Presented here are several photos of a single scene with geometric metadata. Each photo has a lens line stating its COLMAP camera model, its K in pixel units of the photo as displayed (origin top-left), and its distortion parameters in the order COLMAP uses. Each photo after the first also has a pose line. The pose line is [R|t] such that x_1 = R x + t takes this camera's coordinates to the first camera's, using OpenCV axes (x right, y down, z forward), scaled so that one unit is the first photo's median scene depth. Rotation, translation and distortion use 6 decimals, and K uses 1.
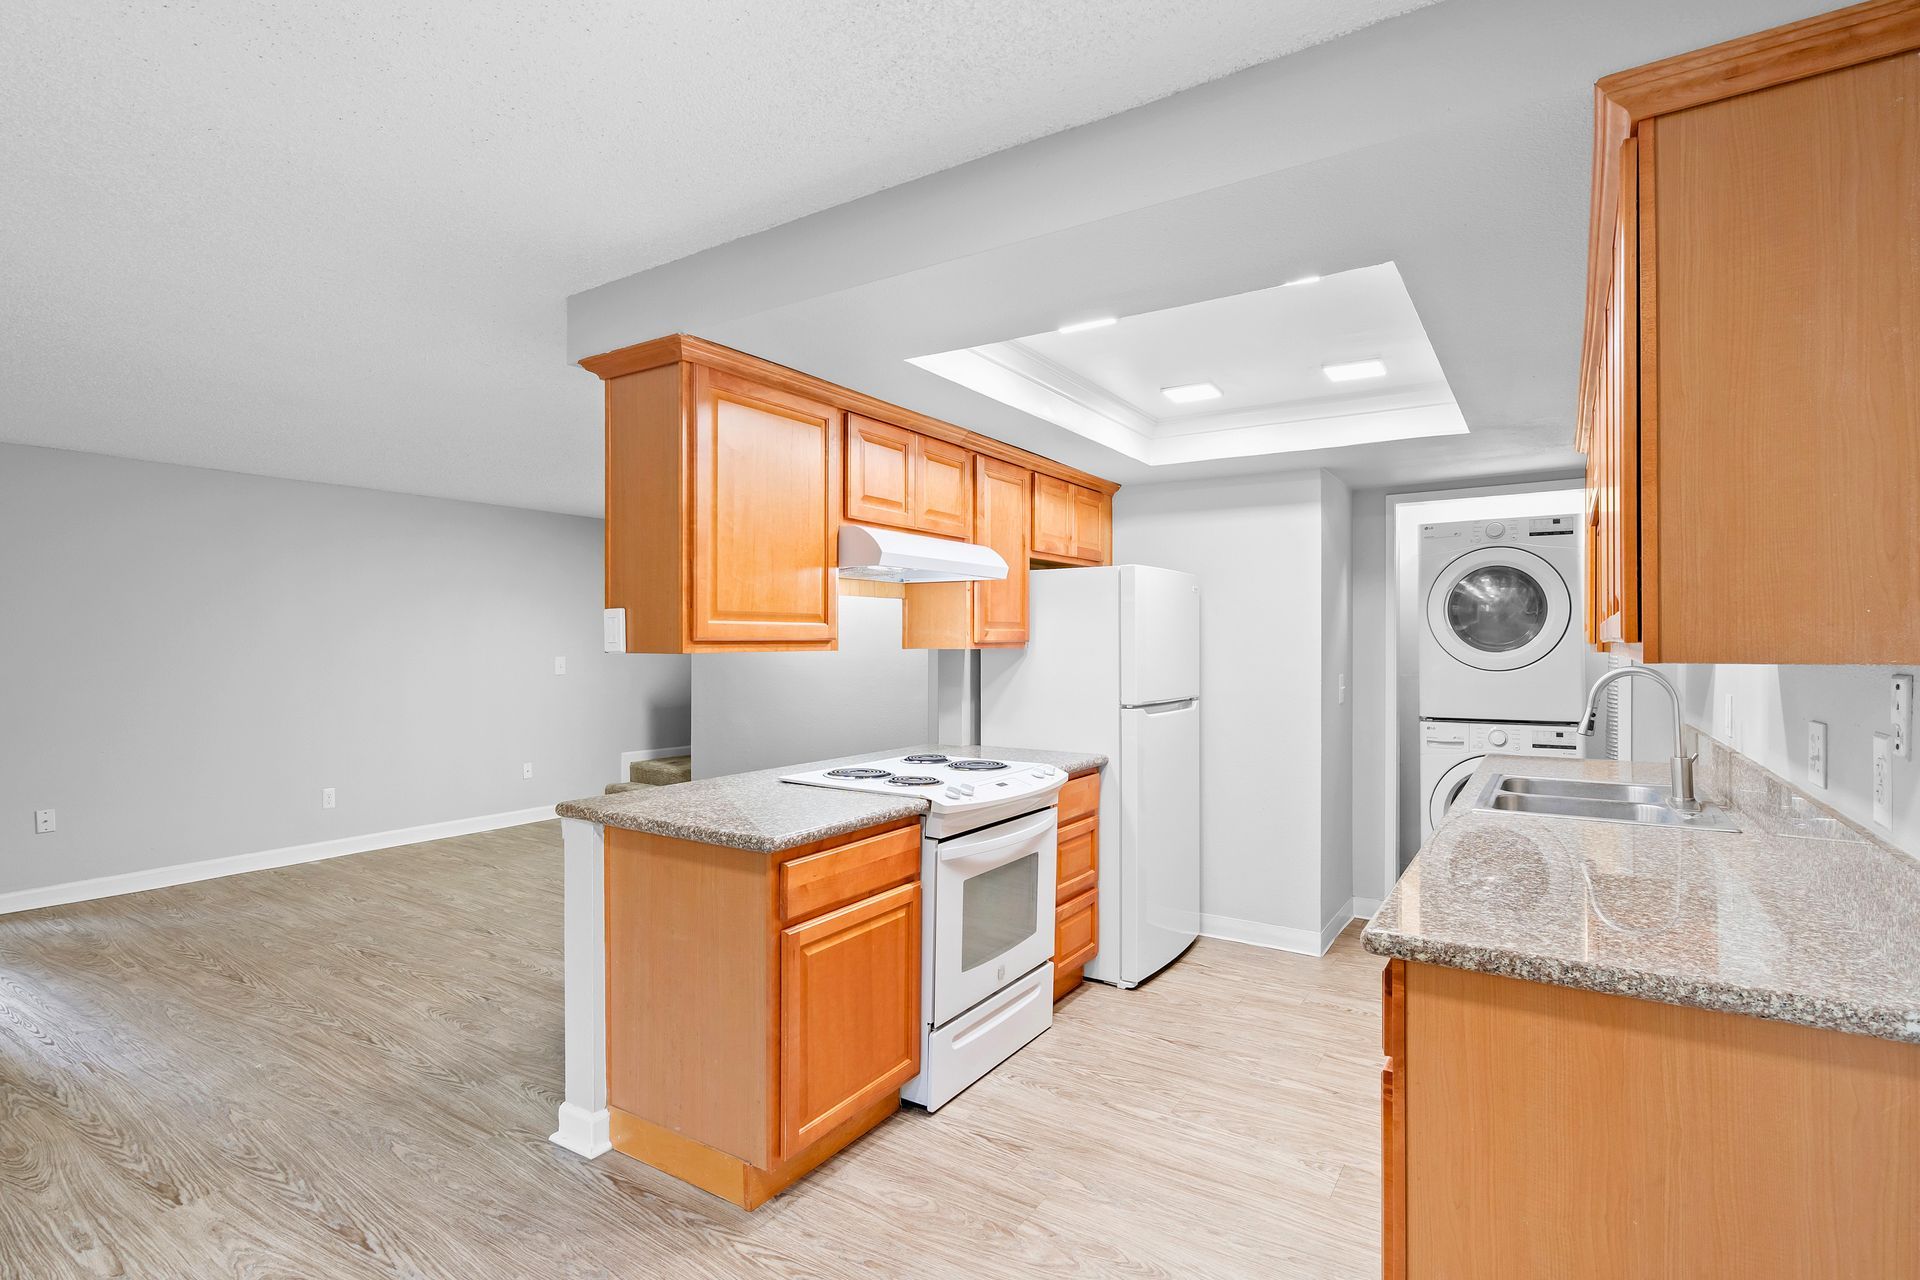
lens RADIAL K [[887.4, 0, 959.6], [0, 887.4, 642.6], [0, 0, 1]] dist [0.002436, 0.000360]
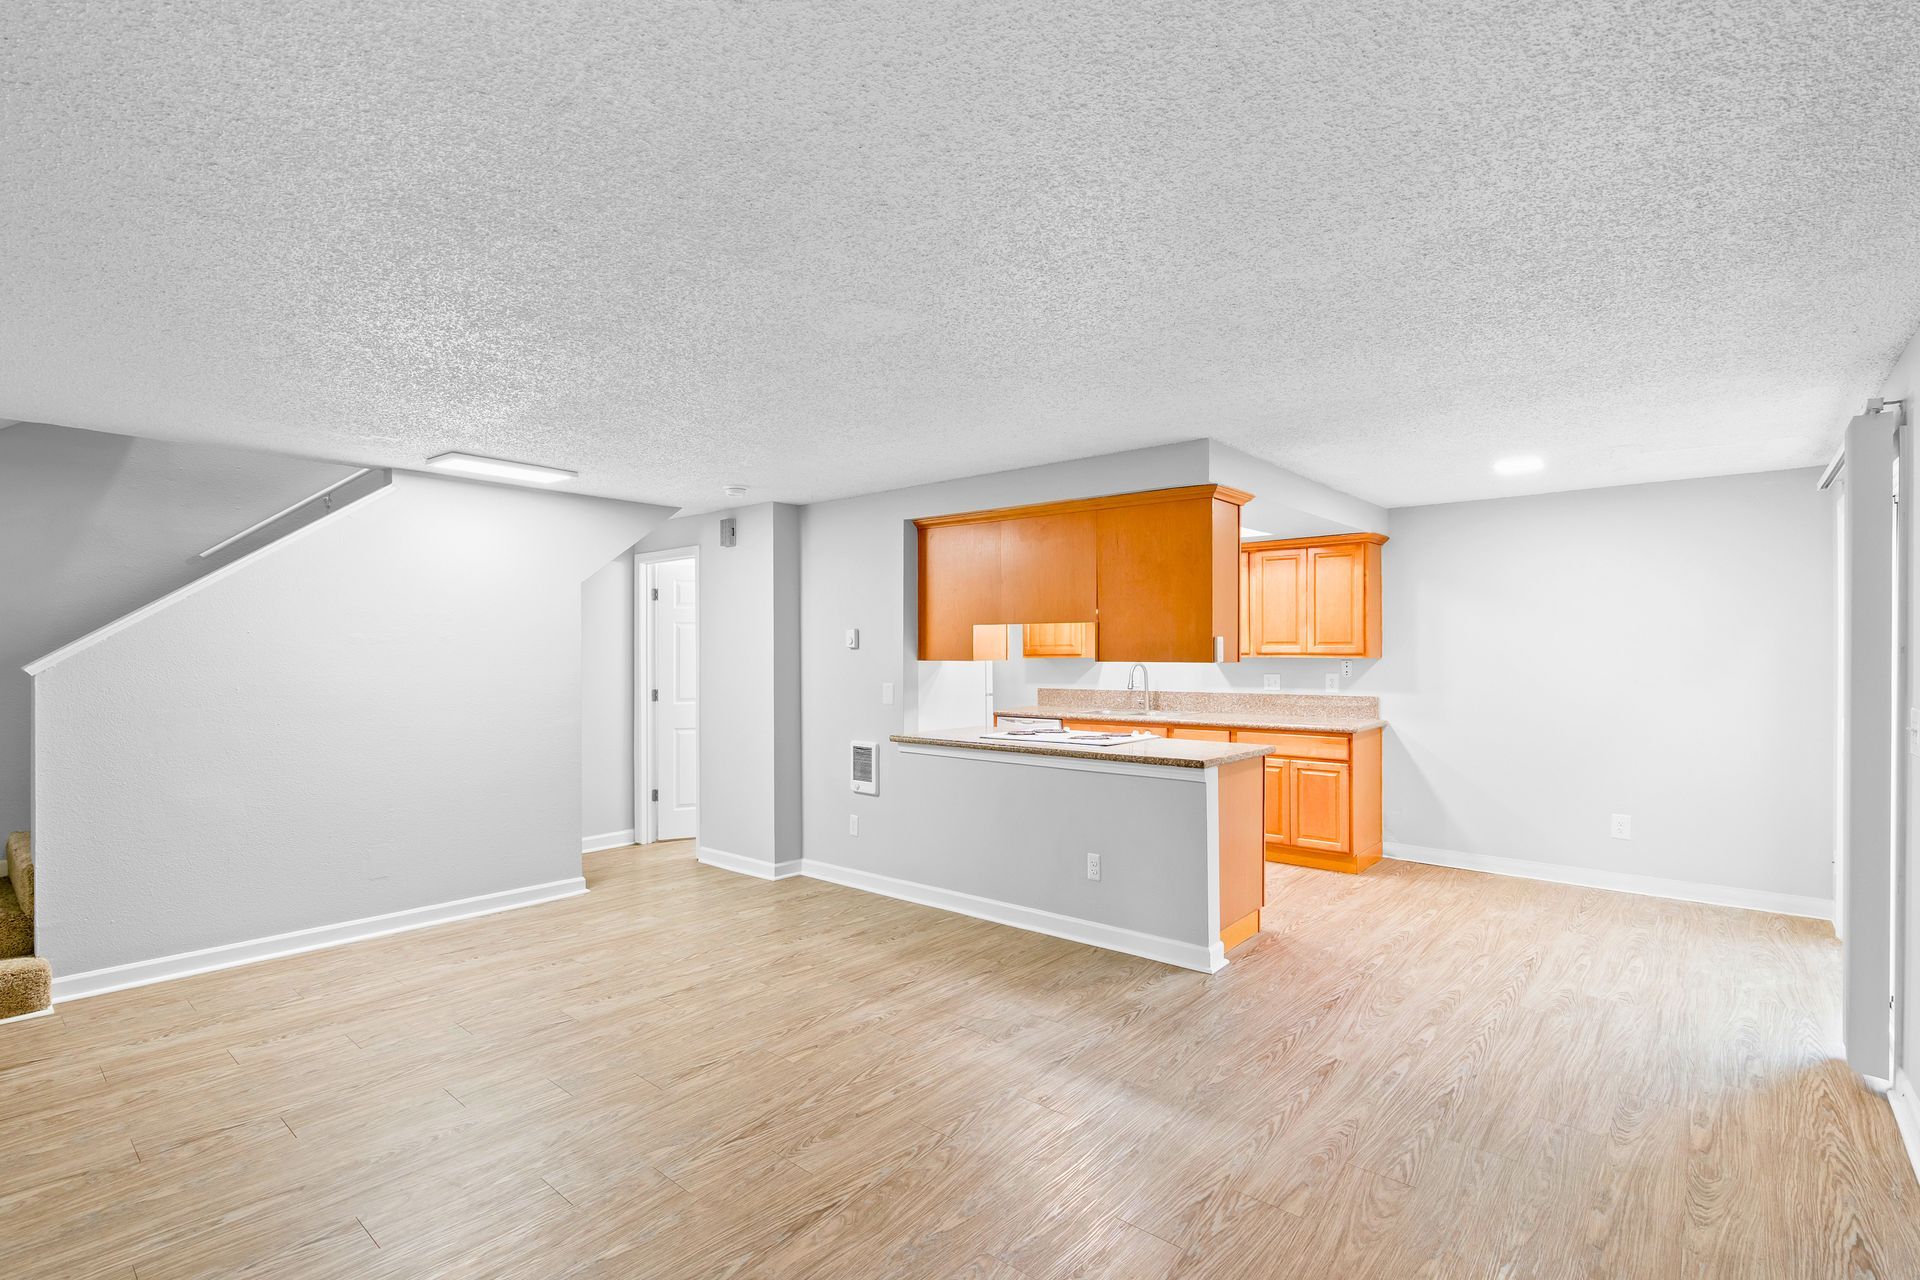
lens RADIAL K [[887.4, 0, 959.4], [0, 887.4, 649.8], [0, 0, 1]] dist [0.002436, 0.000360]
pose [[0.148773, 0.004221, 0.988862, -1.517175], [0.007416, 0.999958, -0.005384, 0.014246], [-0.988844, 0.008134, 0.148736, 0.903725]]
